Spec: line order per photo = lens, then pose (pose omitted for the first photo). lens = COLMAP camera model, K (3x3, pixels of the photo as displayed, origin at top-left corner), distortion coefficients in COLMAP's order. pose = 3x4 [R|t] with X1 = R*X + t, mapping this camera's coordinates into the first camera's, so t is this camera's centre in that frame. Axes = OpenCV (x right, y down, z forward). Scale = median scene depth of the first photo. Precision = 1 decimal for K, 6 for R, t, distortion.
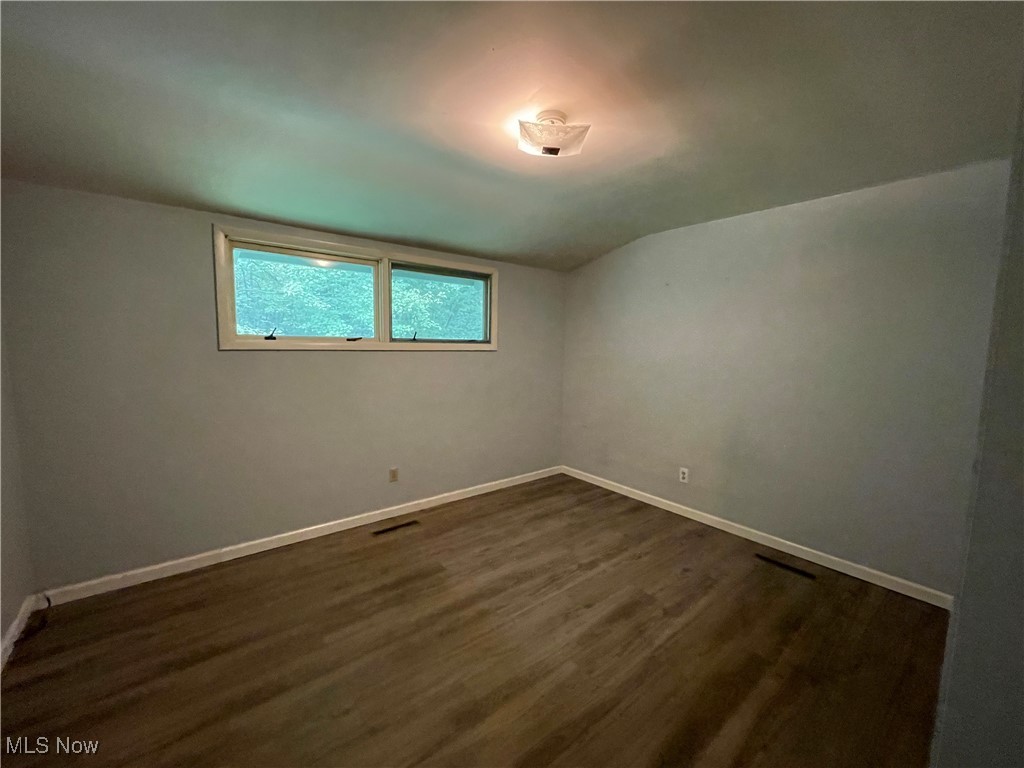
lens RADIAL K [[413.0, 0, 512.0], [0, 413.0, 384.0], [0, 0, 1]] dist [0.002614, 0.000200]
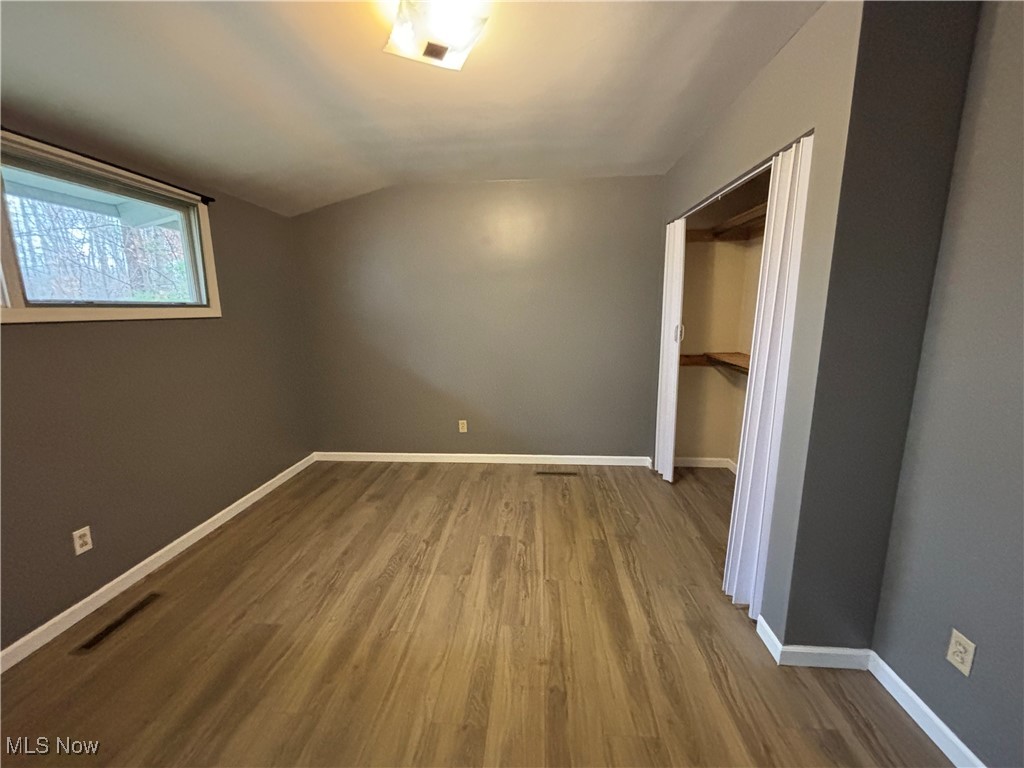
lens RADIAL K [[414.0, 0, 512.0], [0, 414.0, 384.0], [0, 0, 1]] dist [-0.000668, 0.000075]
pose [[0.690376, -0.160722, 0.705372, -0.279964], [0.102971, 0.986914, 0.124091, -0.007081], [-0.716085, -0.013036, 0.697891, 0.196378]]
